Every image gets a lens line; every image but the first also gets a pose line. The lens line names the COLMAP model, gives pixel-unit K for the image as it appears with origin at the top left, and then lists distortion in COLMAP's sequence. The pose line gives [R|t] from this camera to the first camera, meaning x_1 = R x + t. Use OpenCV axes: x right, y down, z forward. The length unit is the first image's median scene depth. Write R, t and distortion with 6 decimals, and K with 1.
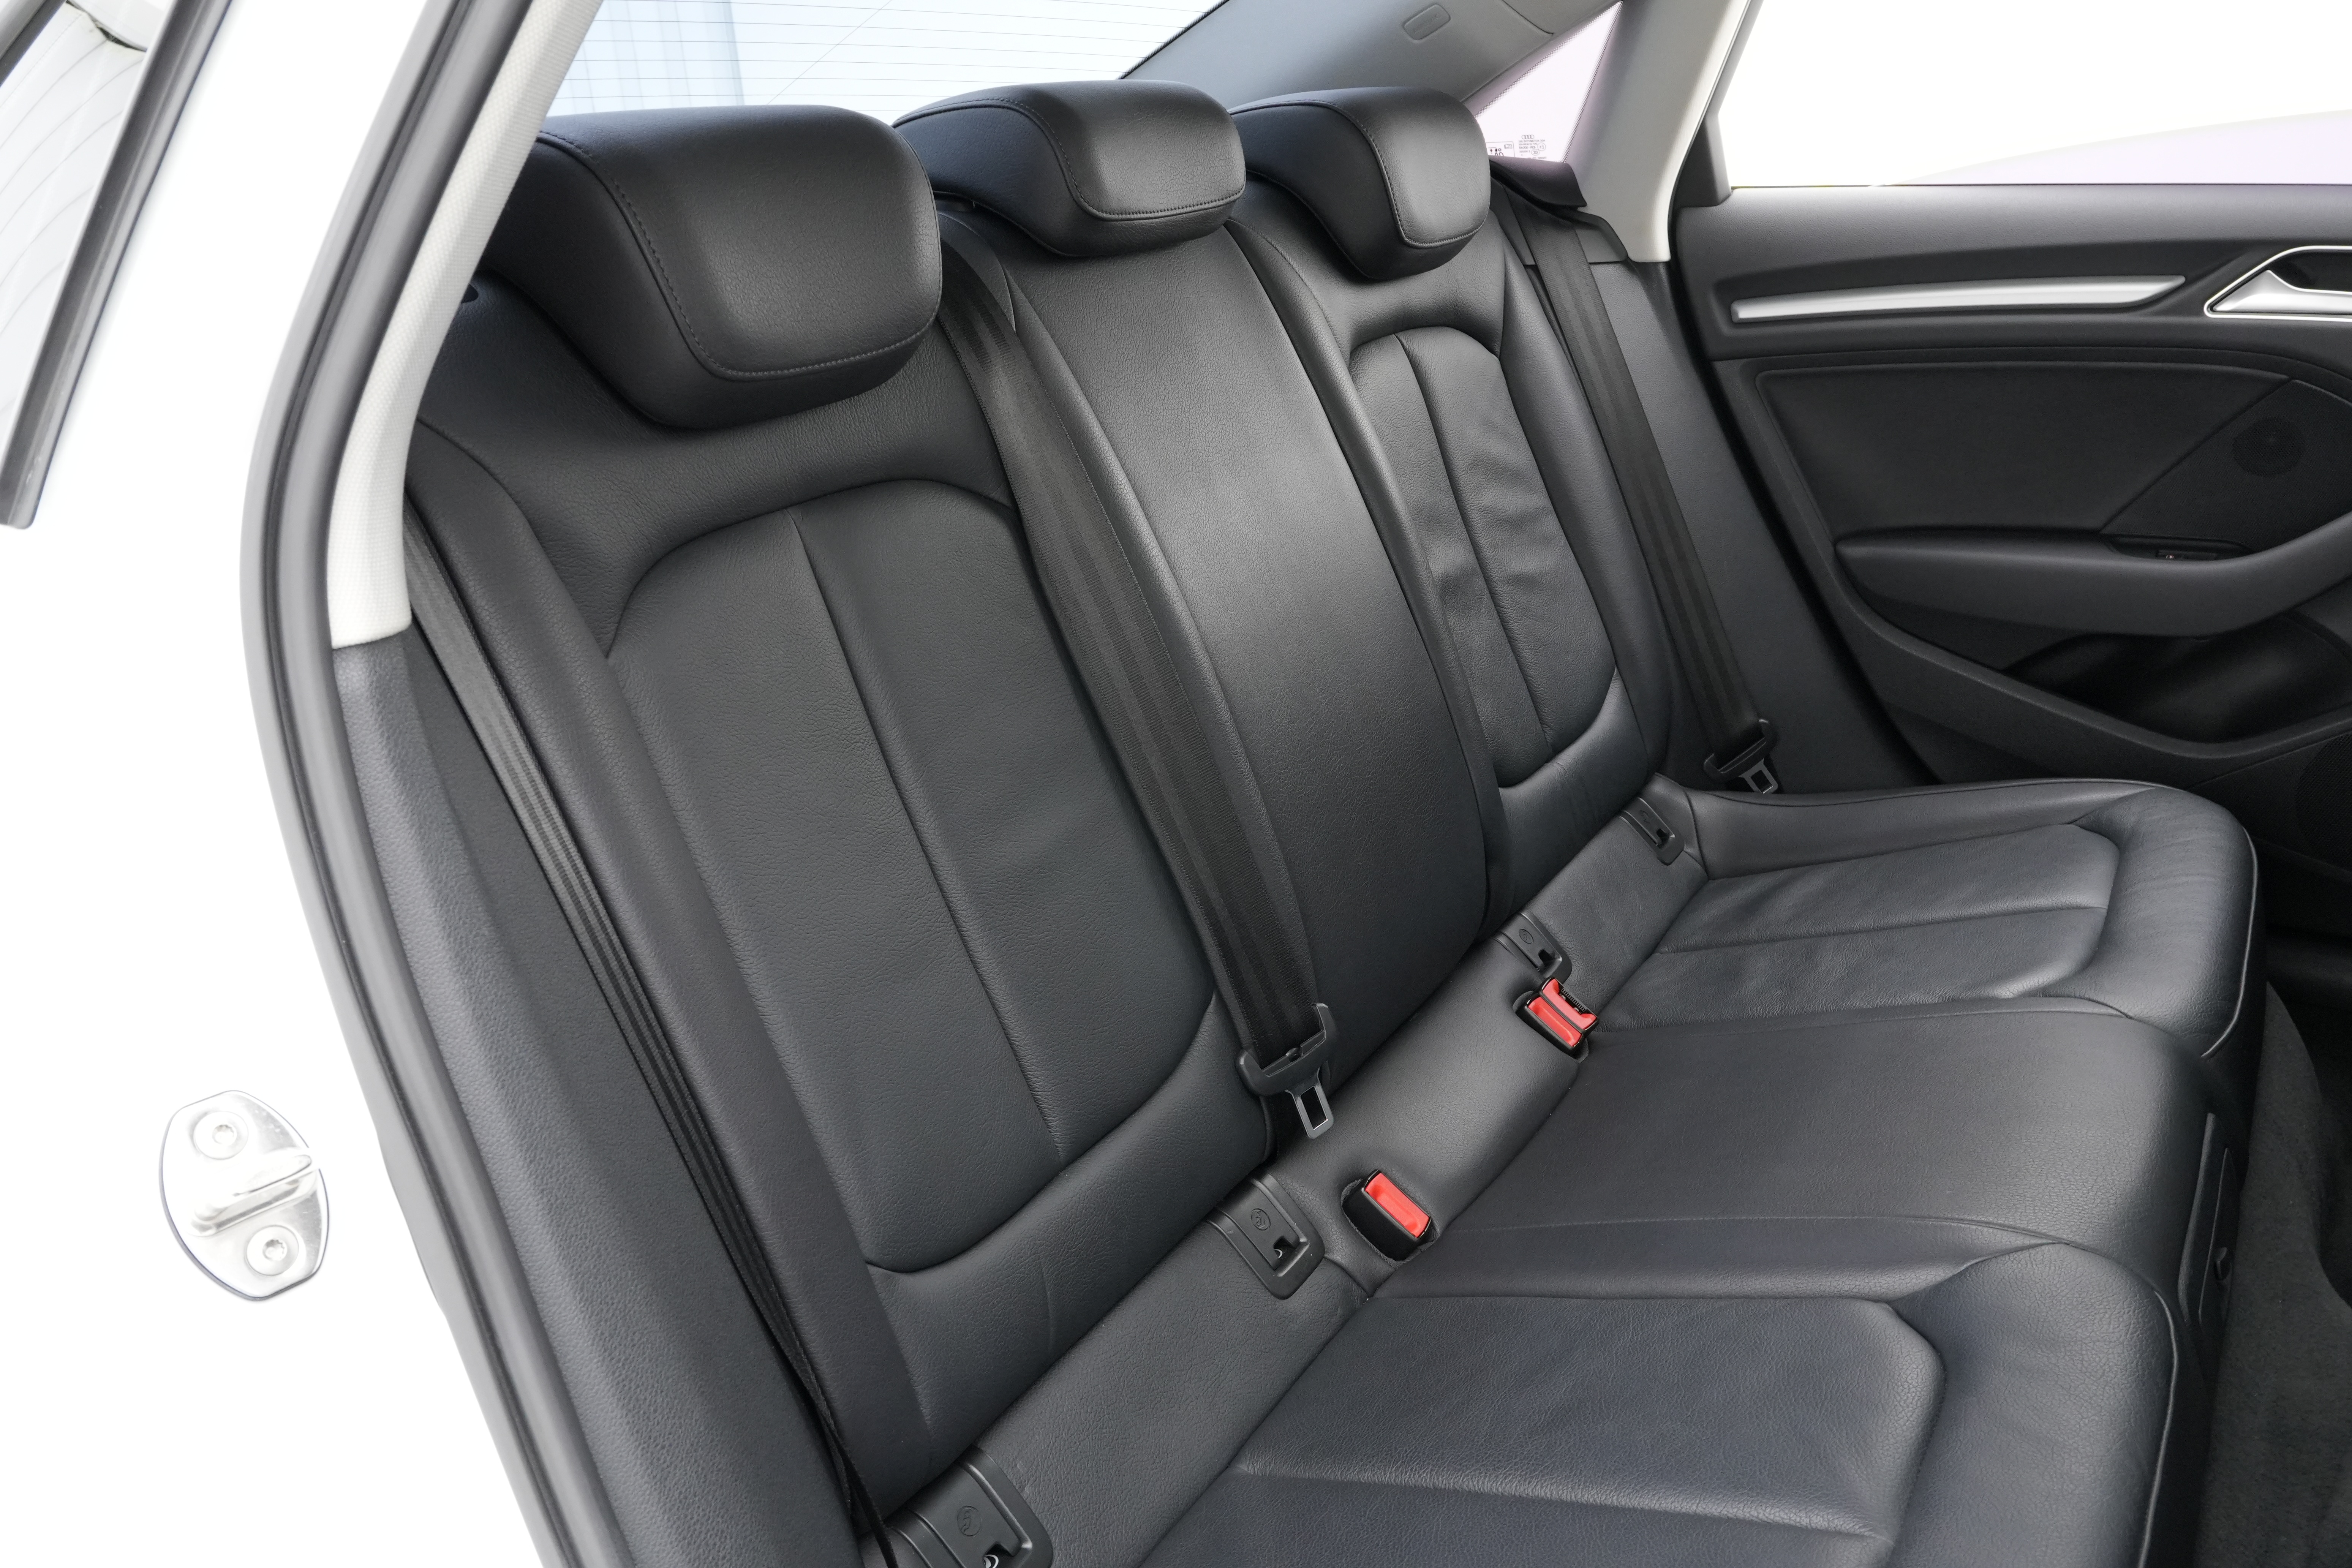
lens RADIAL K [[1812.8, 0, 1196.2], [0, 1812.8, 796.4], [0, 0, 1]] dist [-0.022280, 0.037108]
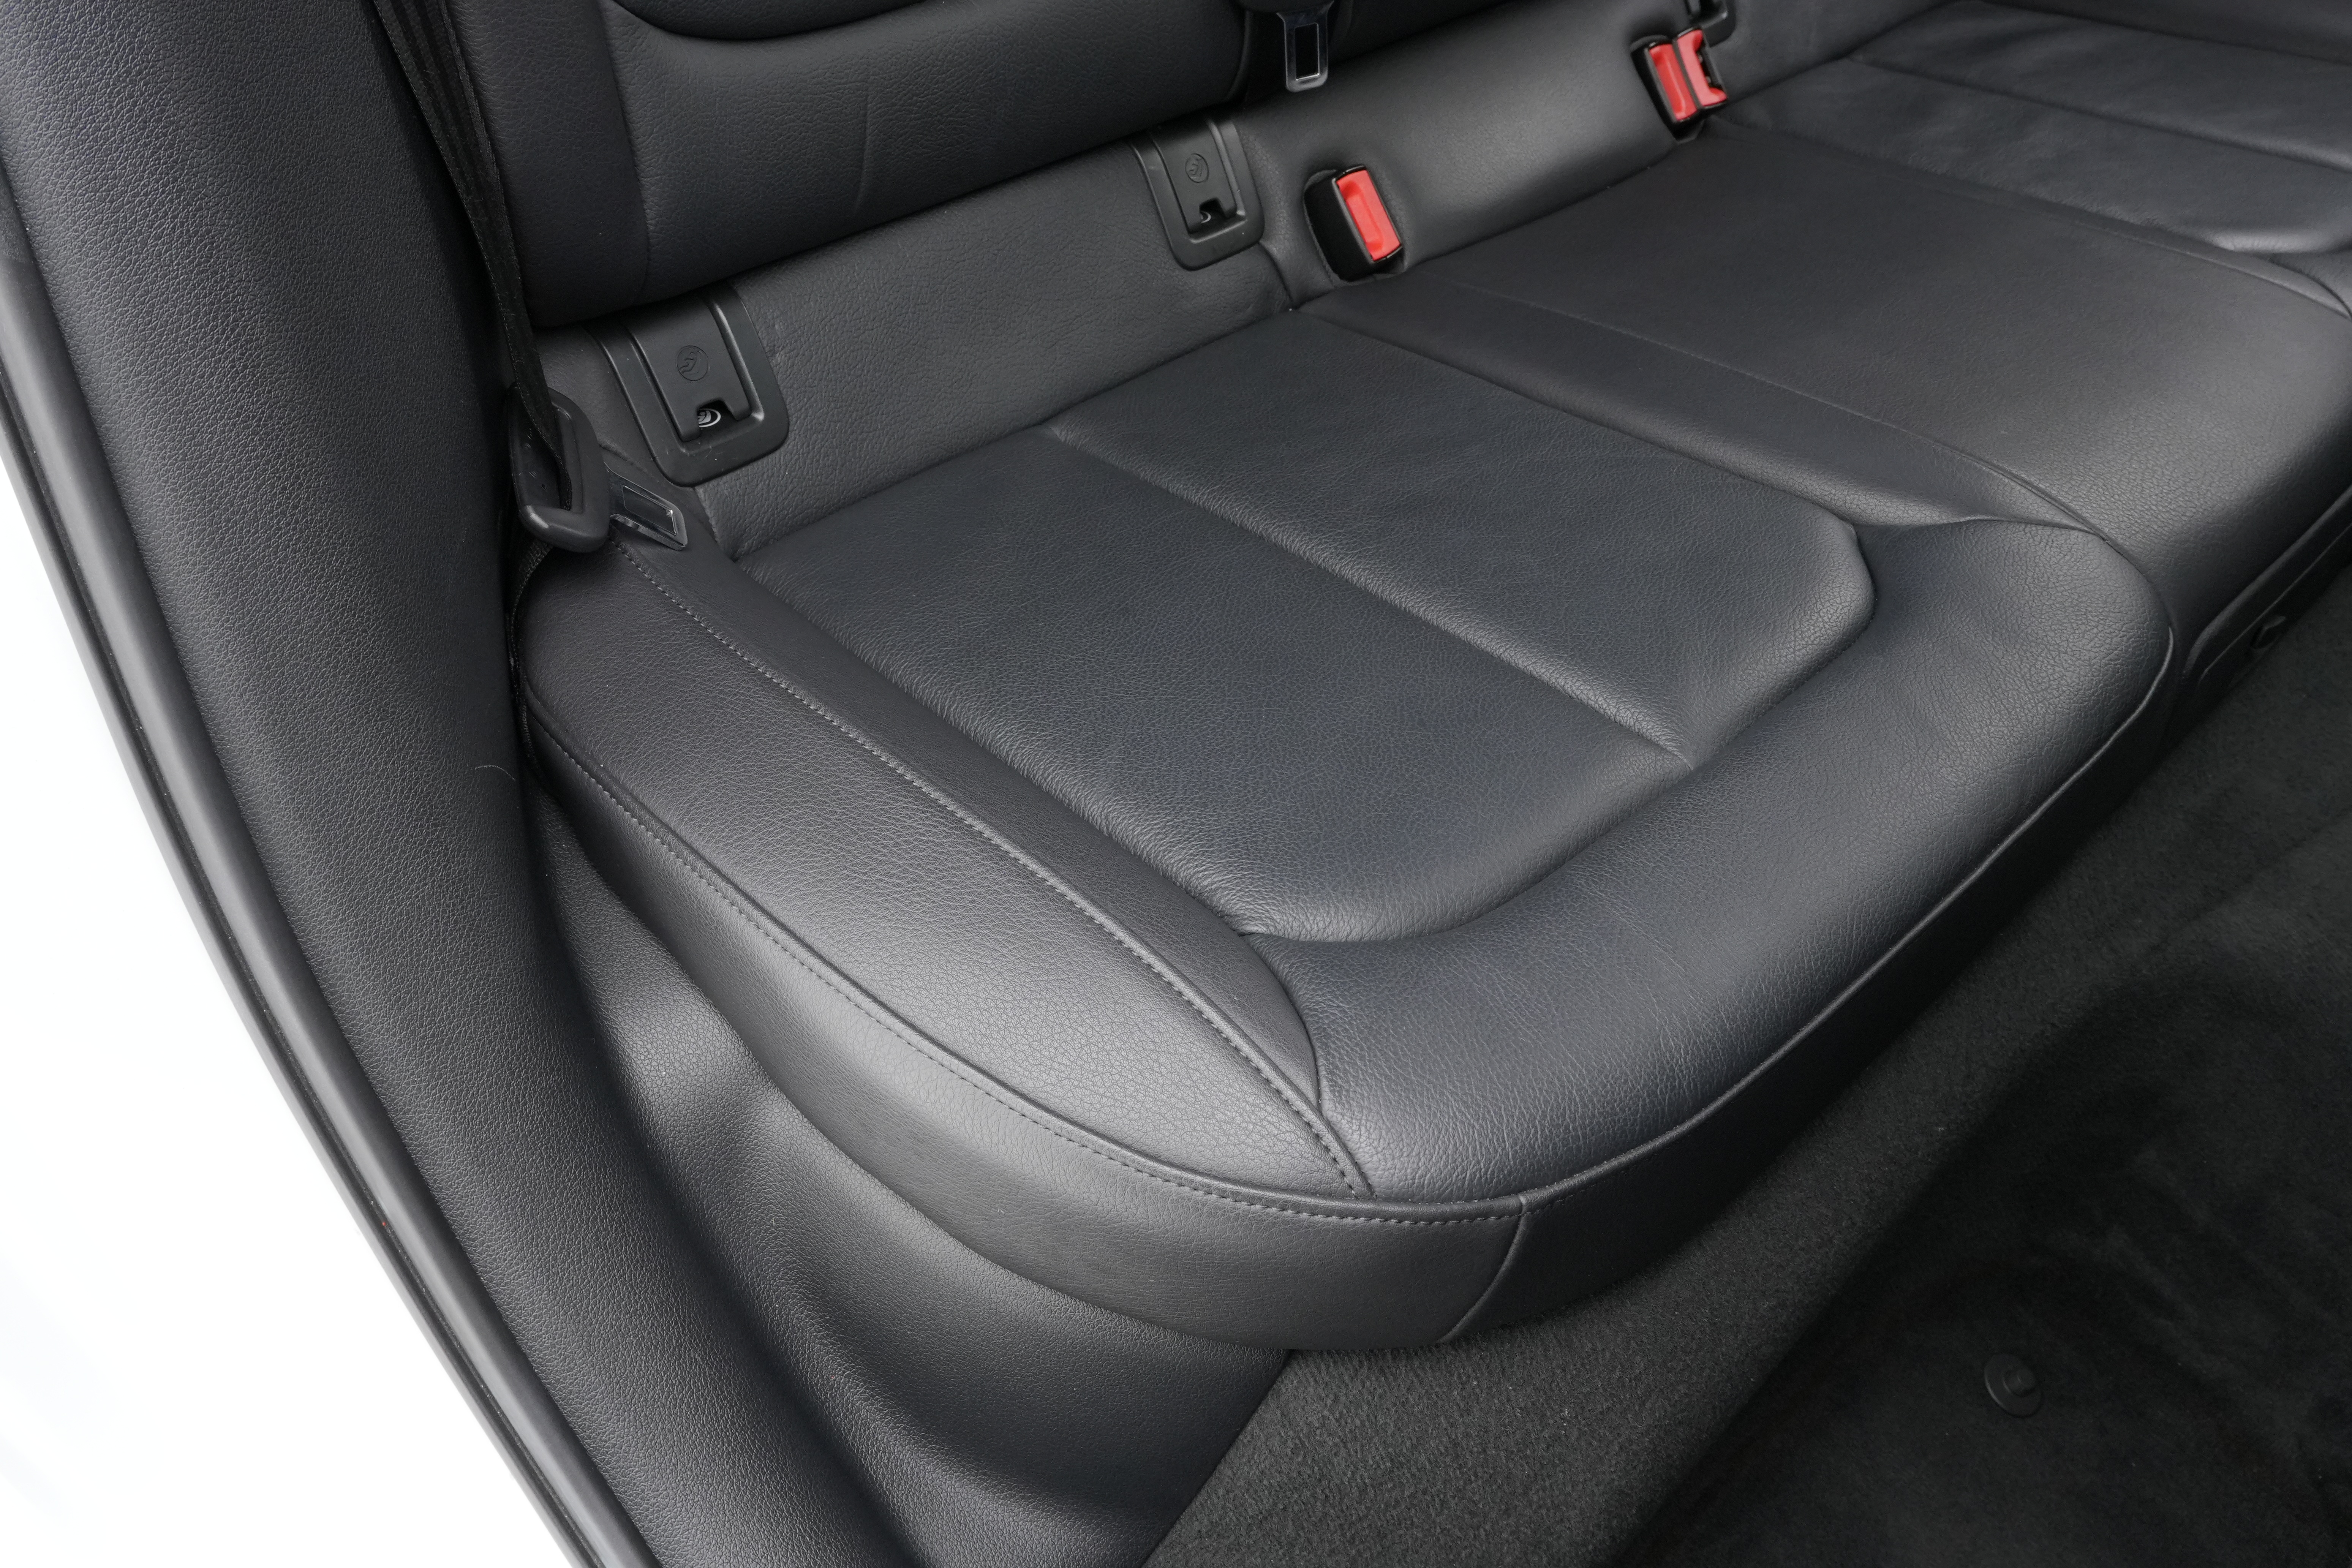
lens RADIAL K [[1812.8, 0, 1180.5], [0, 1812.8, 785.6], [0, 0, 1]] dist [-0.022280, 0.037108]
pose [[0.937503, 0.347393, 0.020179, 0.107824], [-0.310399, 0.808639, 0.499755, 0.056024], [0.157294, -0.474785, 0.865932, 0.172988]]
